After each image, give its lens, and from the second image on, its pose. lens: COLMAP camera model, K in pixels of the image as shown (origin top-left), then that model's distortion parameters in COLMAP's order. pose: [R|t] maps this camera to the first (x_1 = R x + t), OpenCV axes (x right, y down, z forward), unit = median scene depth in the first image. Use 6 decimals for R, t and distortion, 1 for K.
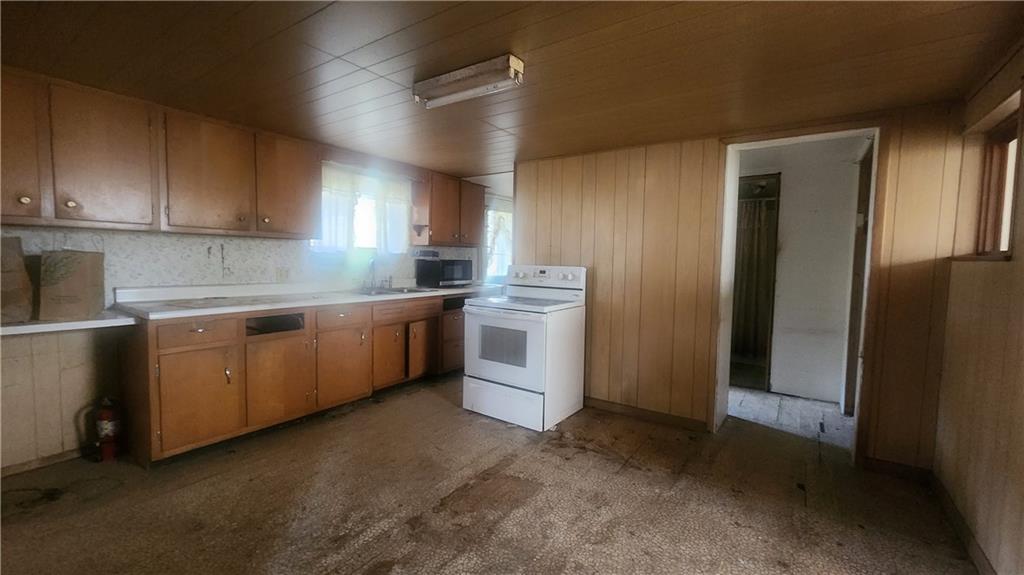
lens RADIAL K [[419.0, 0, 513.6], [0, 419.0, 286.4], [0, 0, 1]] dist [-0.000064, -0.000176]
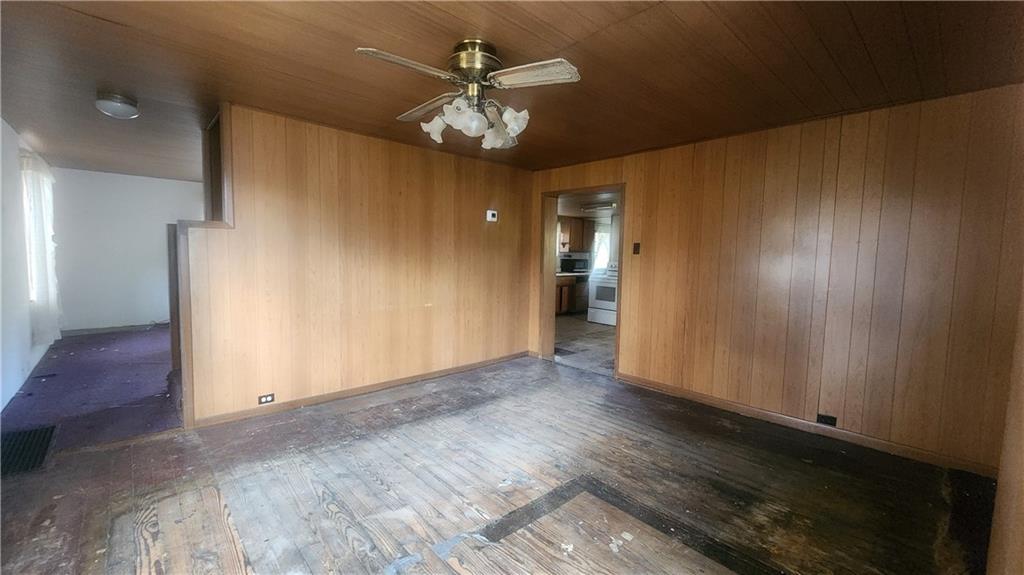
lens RADIAL K [[419.0, 0, 507.7], [0, 419.0, 286.2], [0, 0, 1]] dist [-0.000064, -0.000176]
pose [[0.974770, 0.024037, -0.221914, -0.028597], [-0.022504, 0.999702, 0.009434, 0.059972], [0.222075, -0.004203, 0.975021, -1.113483]]
